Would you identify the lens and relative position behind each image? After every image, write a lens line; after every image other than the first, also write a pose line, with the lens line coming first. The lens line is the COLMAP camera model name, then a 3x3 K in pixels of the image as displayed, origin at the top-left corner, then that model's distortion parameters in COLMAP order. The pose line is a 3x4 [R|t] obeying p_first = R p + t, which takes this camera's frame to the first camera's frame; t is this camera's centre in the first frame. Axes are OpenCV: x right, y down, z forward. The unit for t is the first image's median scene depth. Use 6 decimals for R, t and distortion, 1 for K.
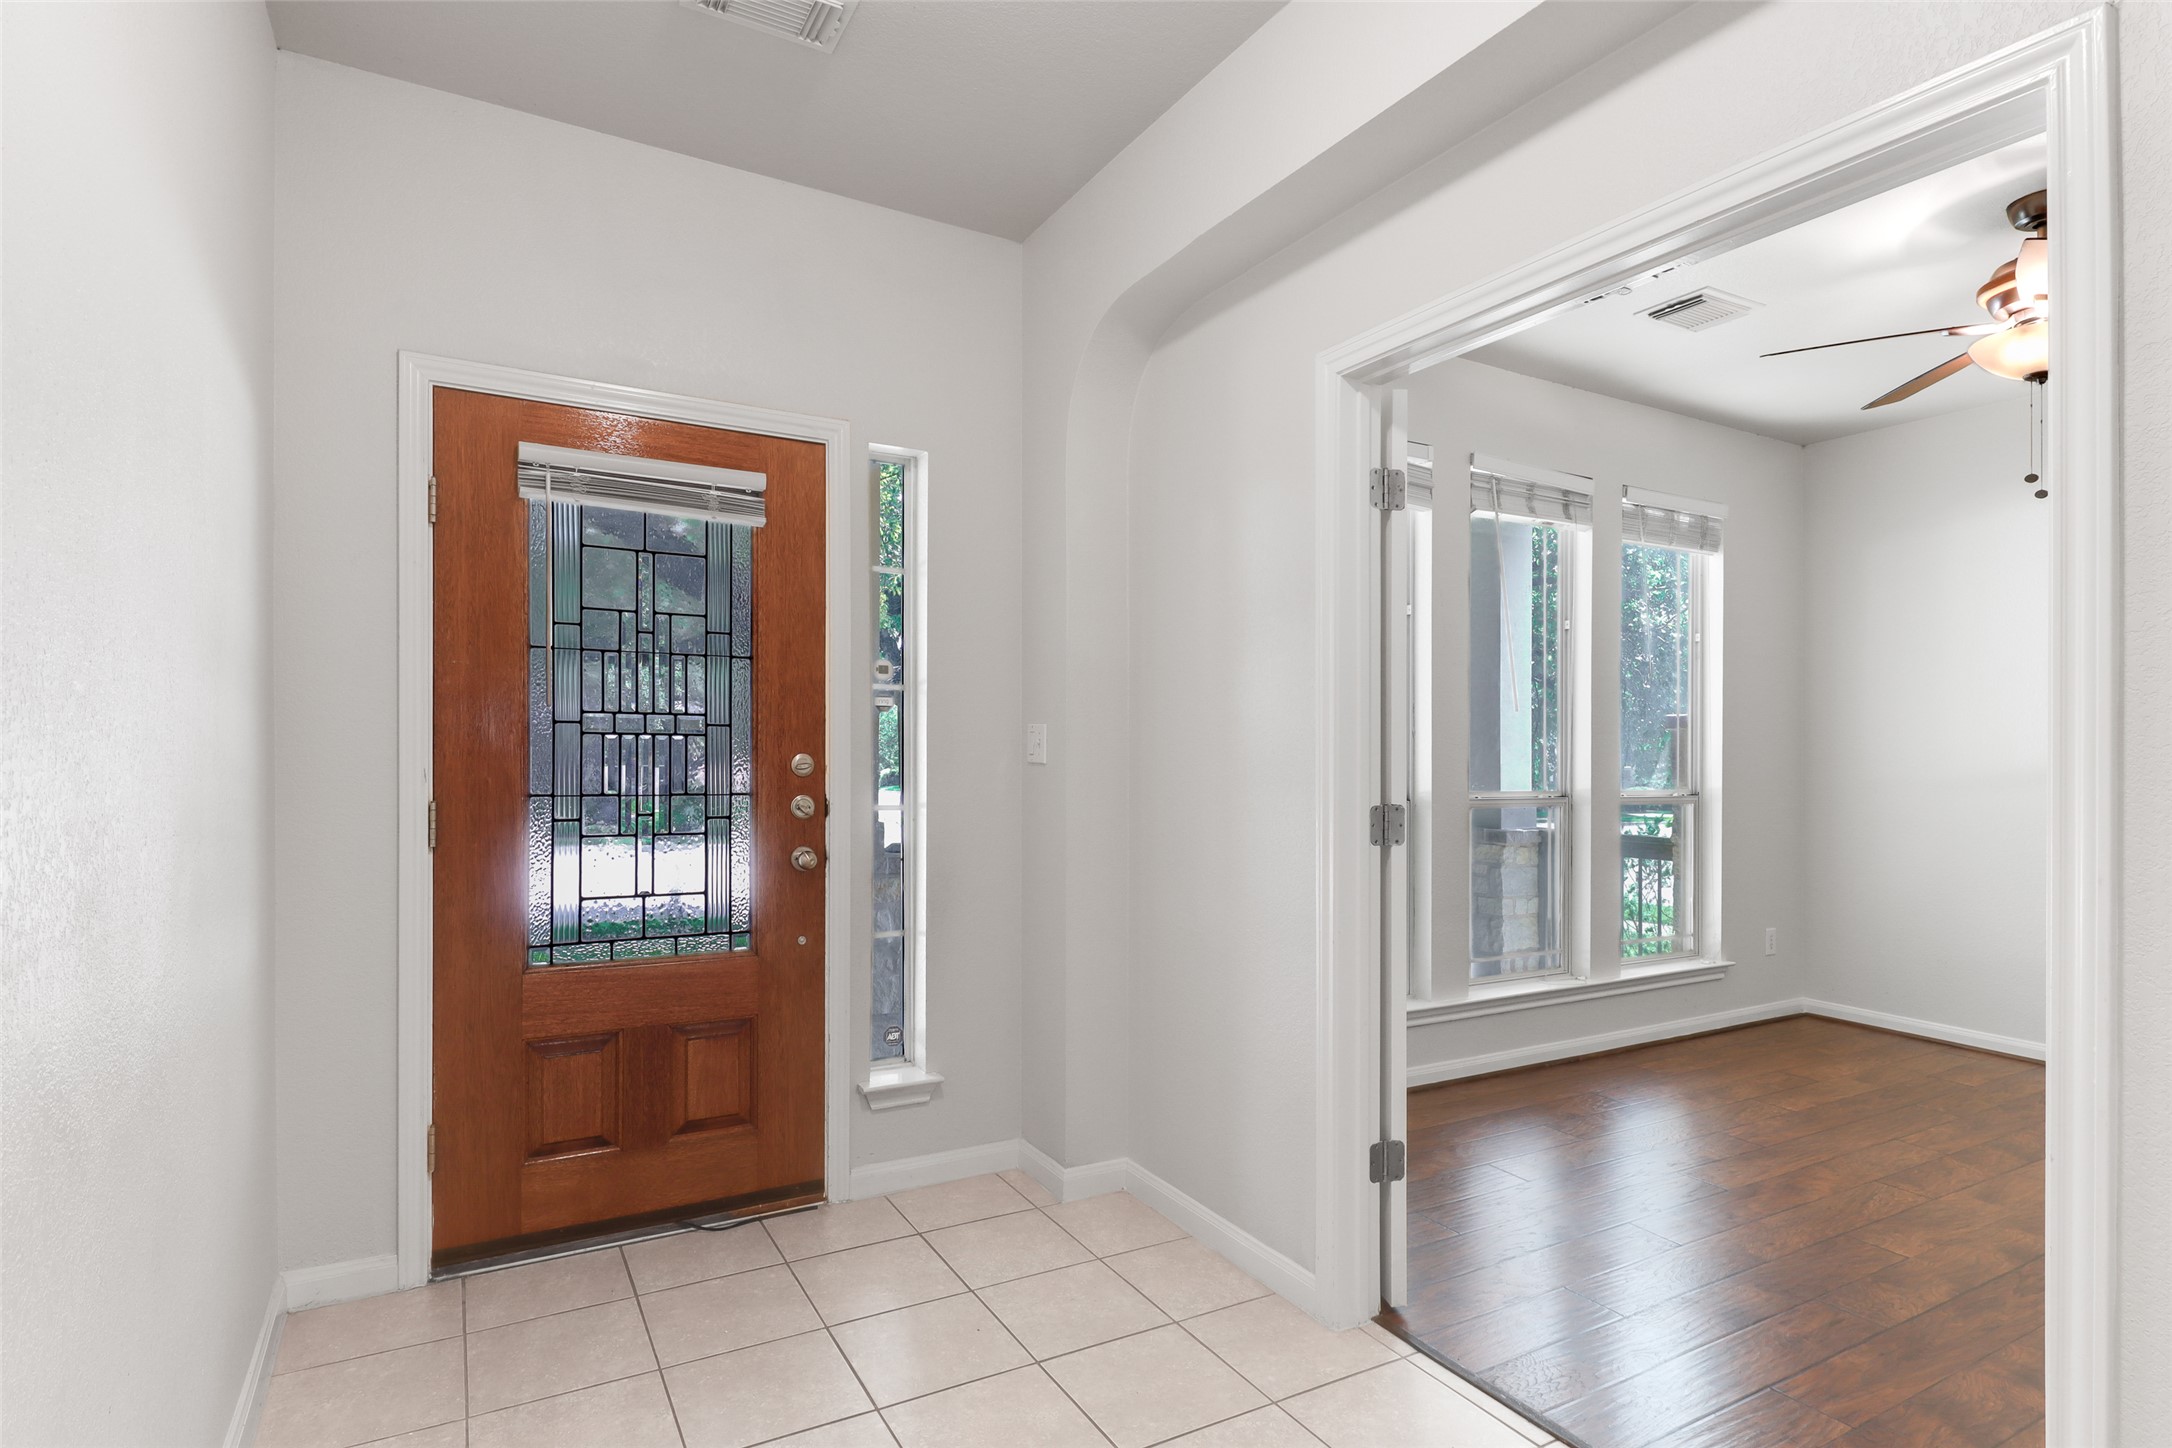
lens RADIAL K [[1107.8, 0, 1079.8], [0, 1107.8, 739.0], [0, 0, 1]] dist [0.001560, -0.001824]
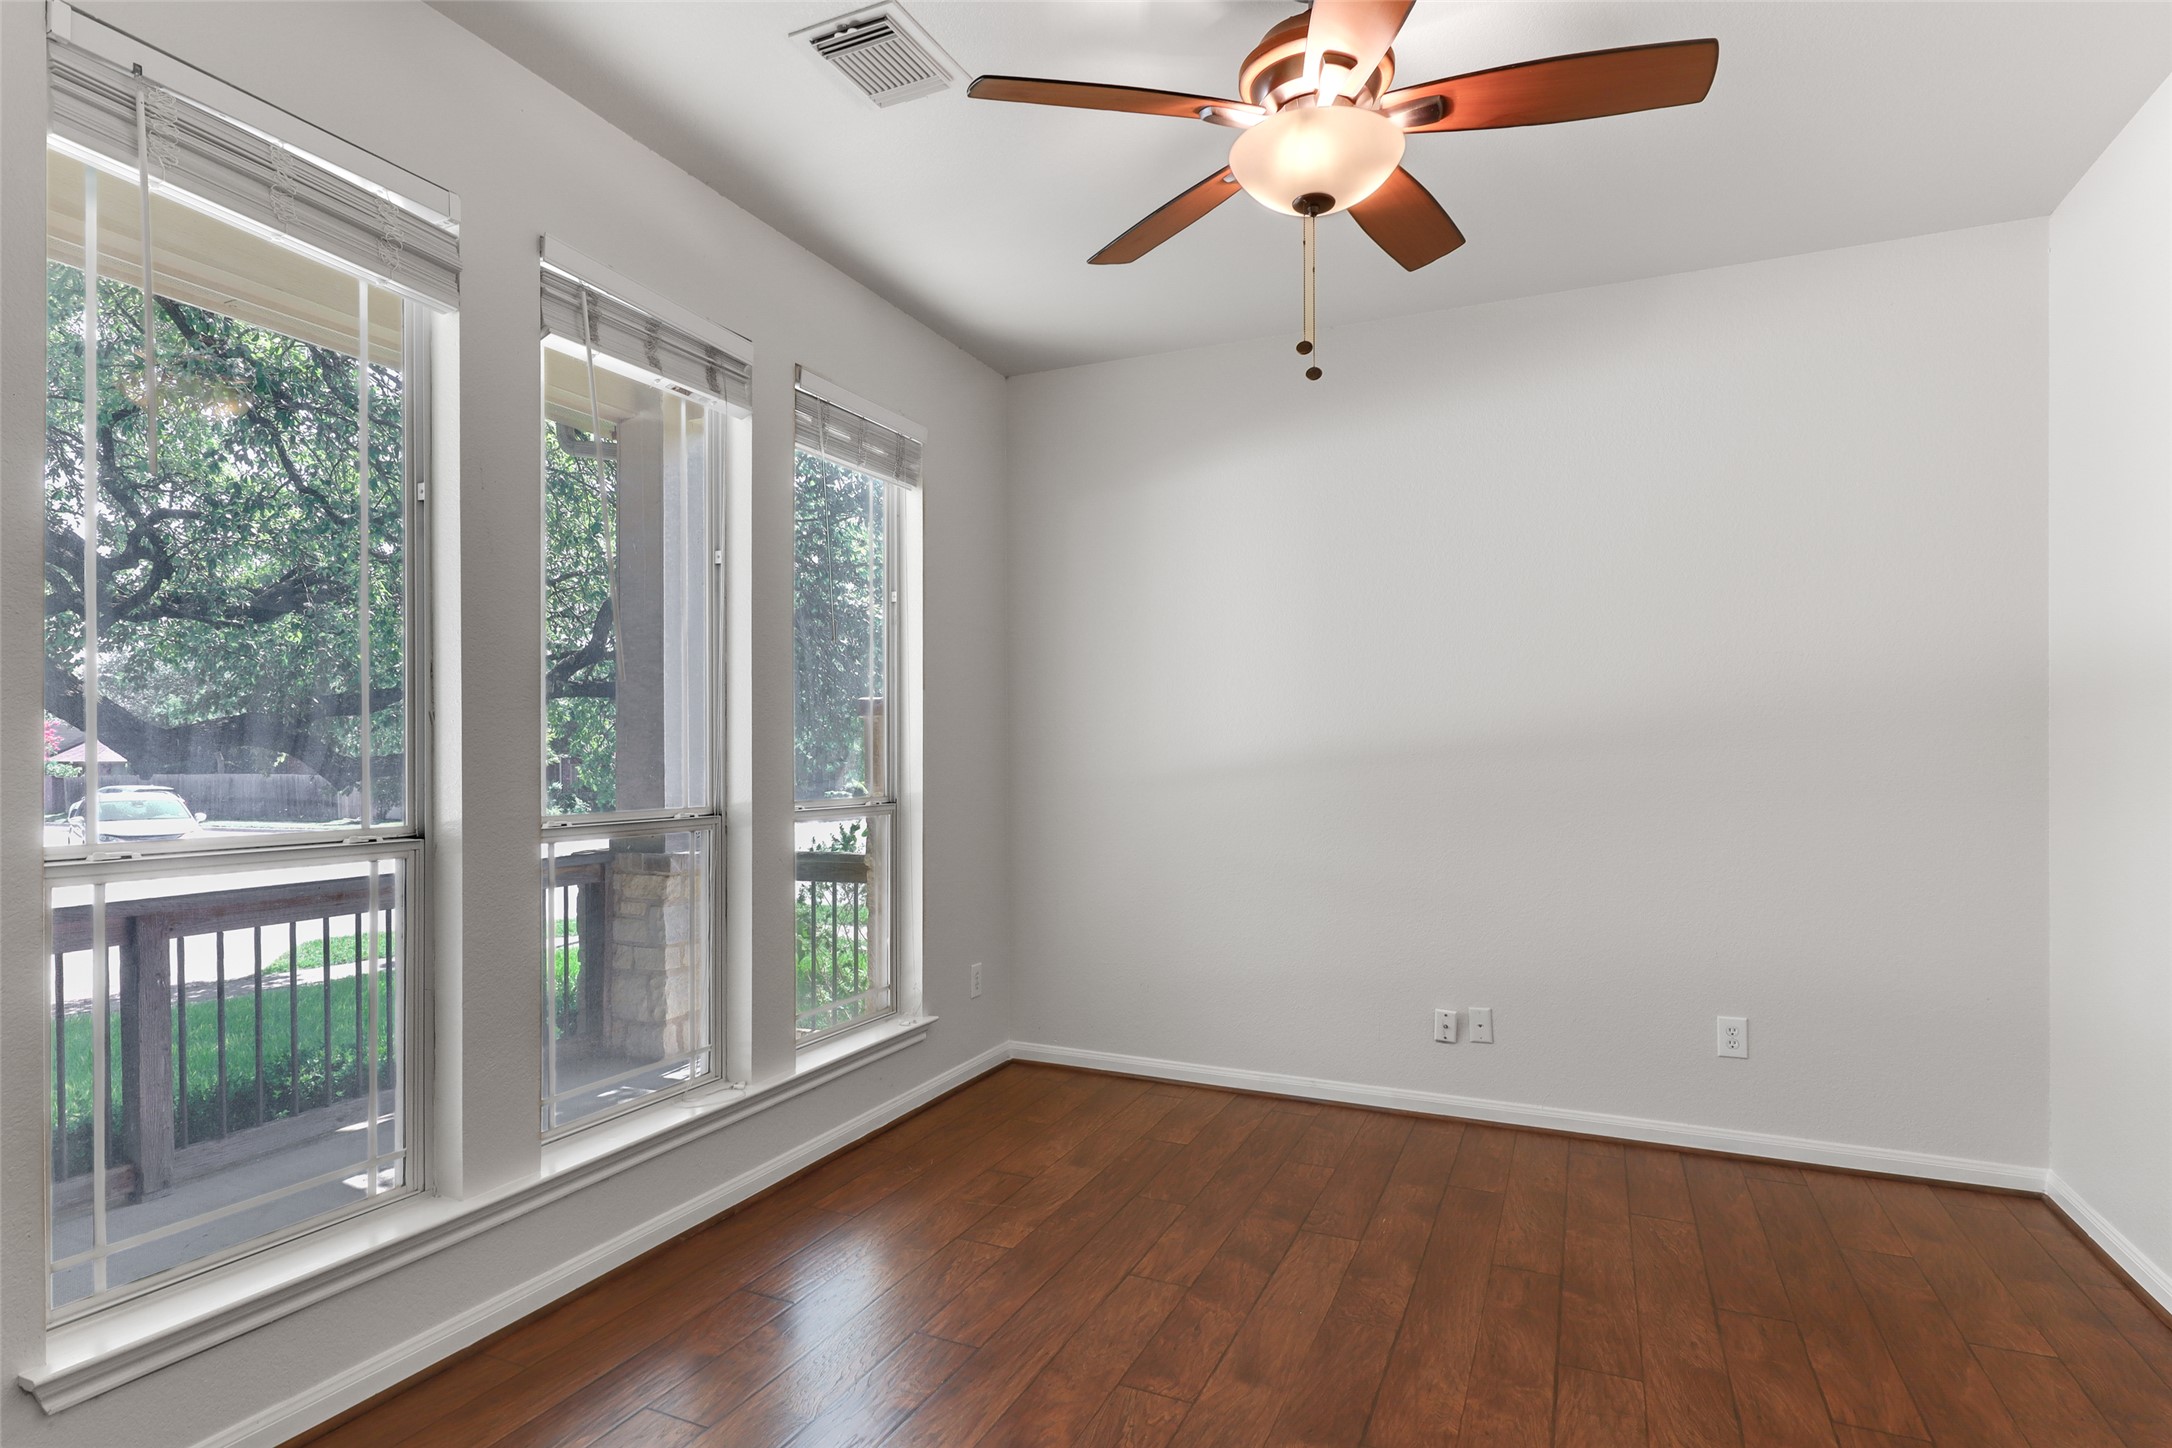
lens RADIAL K [[1117.0, 0, 1081.2], [0, 1117.0, 753.1], [0, 0, 1]] dist [0.000225, -0.001322]
pose [[0.789269, -0.010341, 0.613960, 0.207589], [0.001809, 0.999893, 0.014516, 0.005728], [-0.614045, -0.010347, 0.789203, 0.348898]]
